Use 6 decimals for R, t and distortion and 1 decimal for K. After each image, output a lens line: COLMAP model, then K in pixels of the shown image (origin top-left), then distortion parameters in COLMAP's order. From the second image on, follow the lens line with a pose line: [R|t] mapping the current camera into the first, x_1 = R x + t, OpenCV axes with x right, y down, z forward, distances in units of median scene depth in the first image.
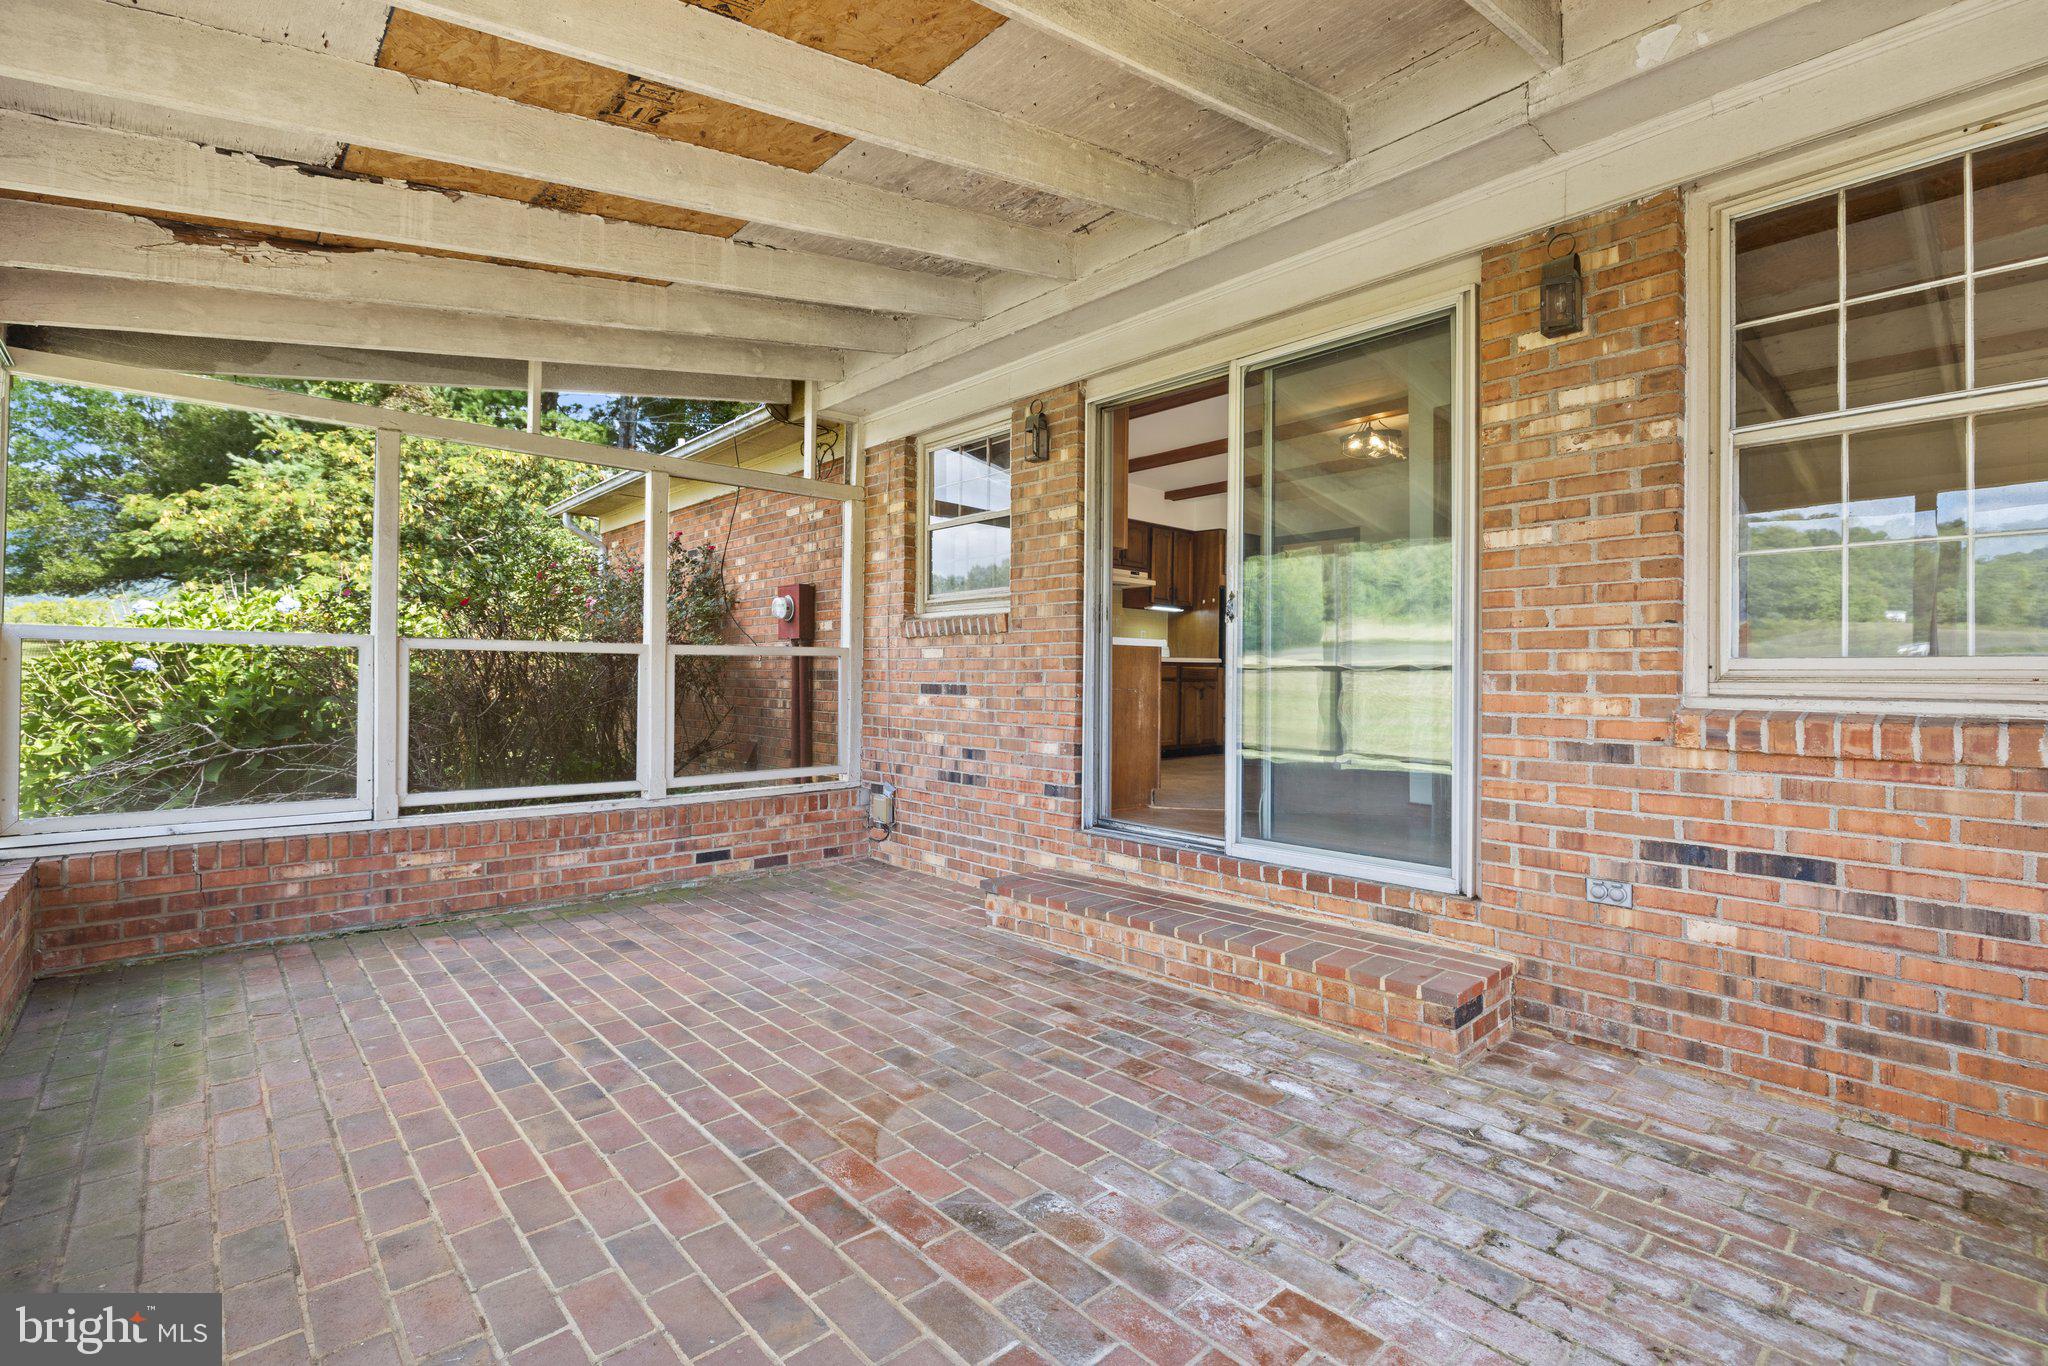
lens RADIAL K [[963.1, 0, 1024.0], [0, 963.1, 683.0], [0, 0, 1]] dist [-0.006294, -0.000326]
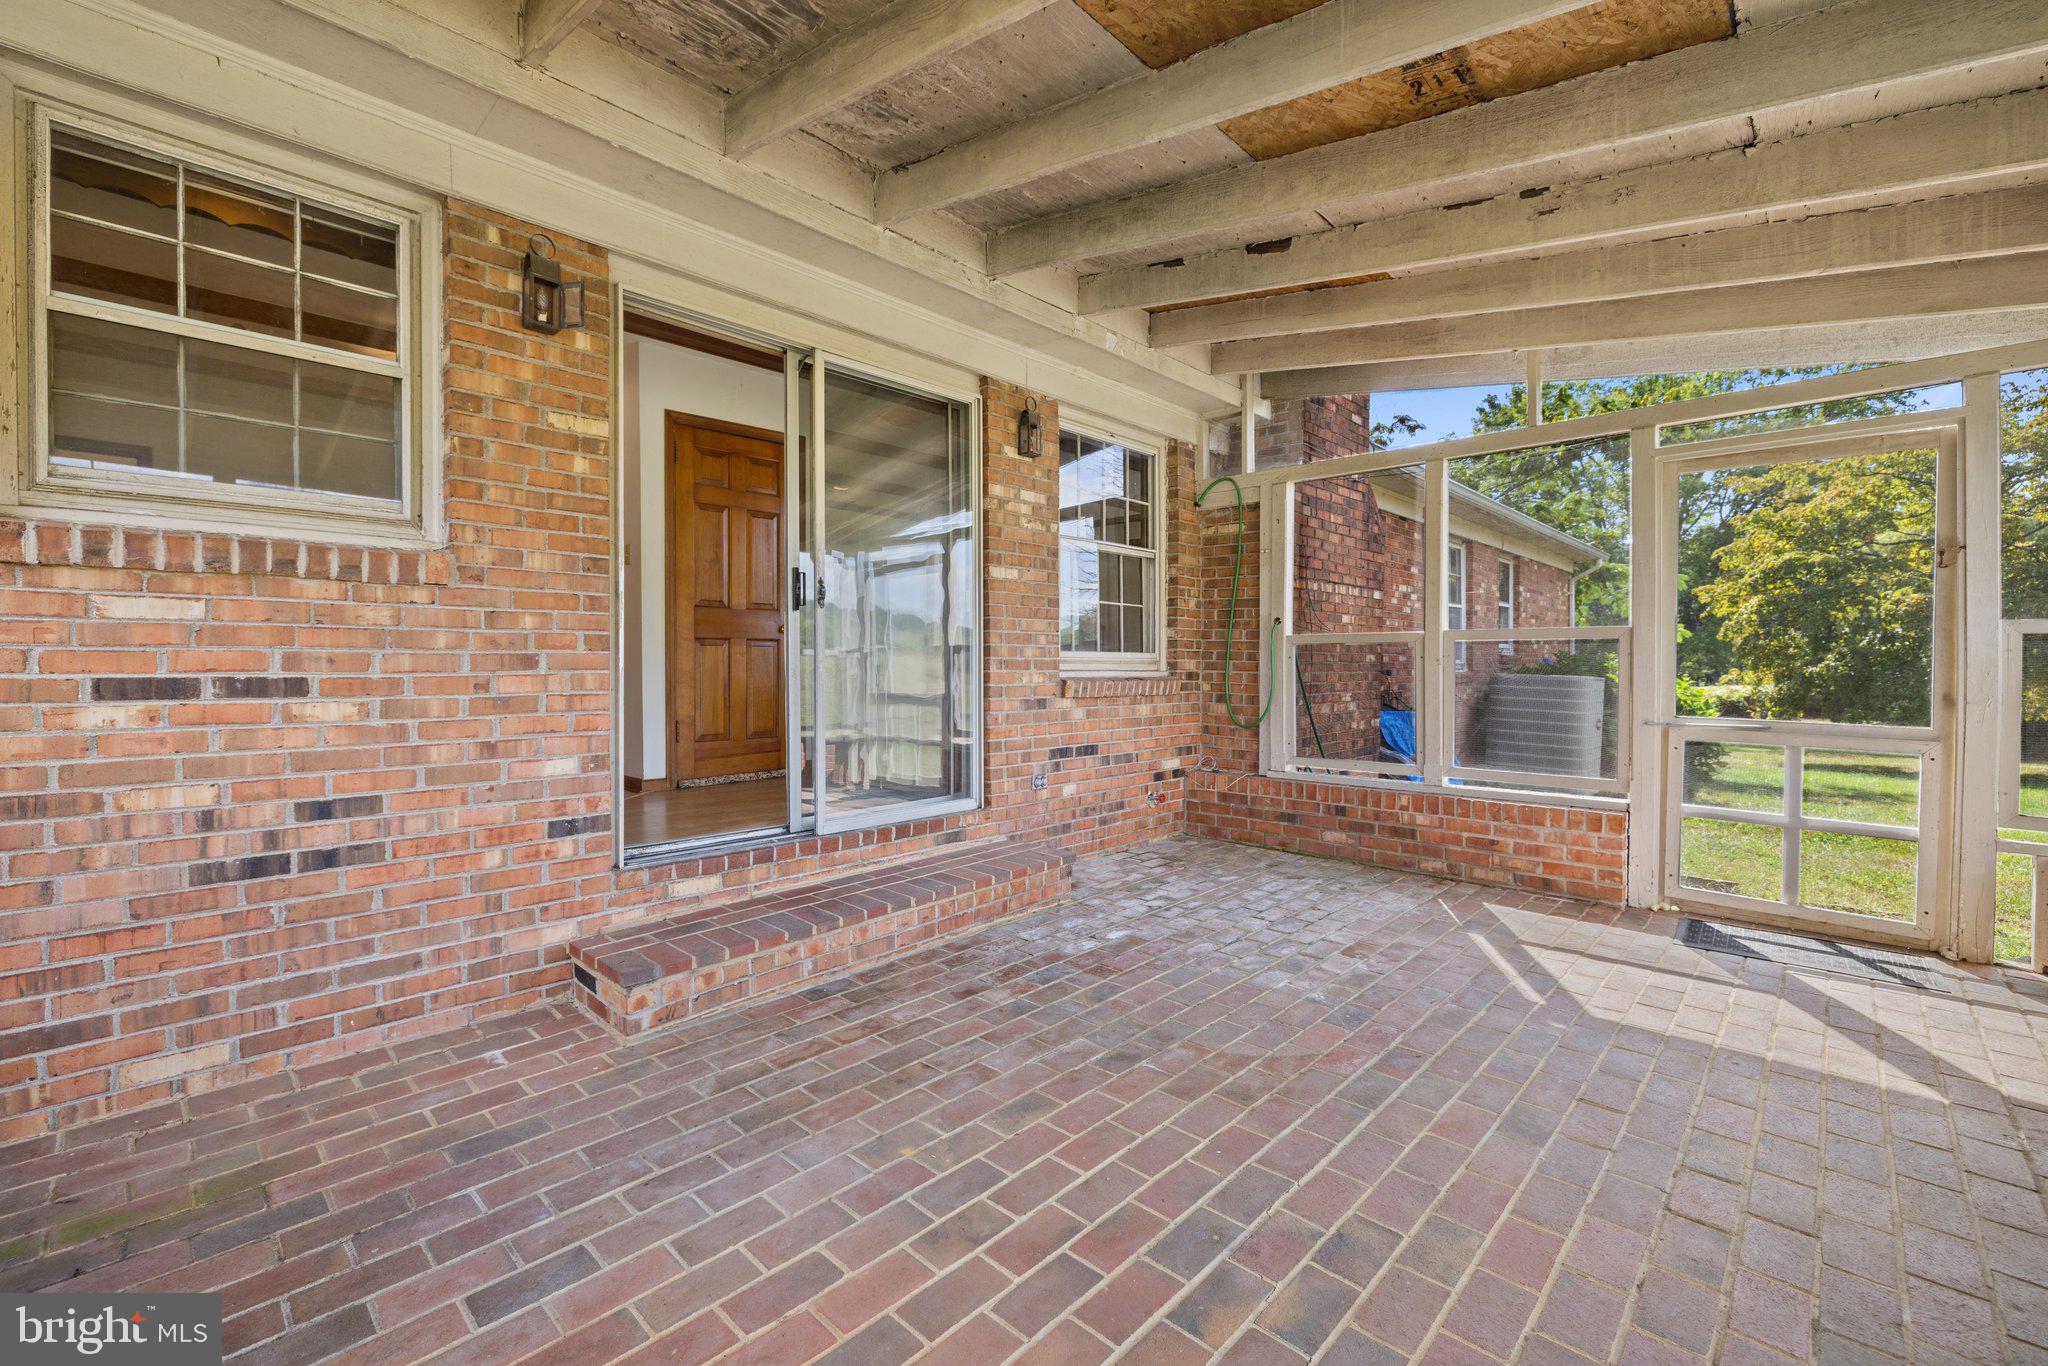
lens RADIAL K [[846.0, 0, 1024.0], [0, 846.0, 683.0], [0, 0, 1]] dist [-0.002402, 0.000018]
pose [[-0.083160, -0.030228, 0.996078, -0.841451], [0.002696, 0.999529, 0.030558, -0.011851], [-0.996533, 0.005227, -0.083039, 1.032681]]
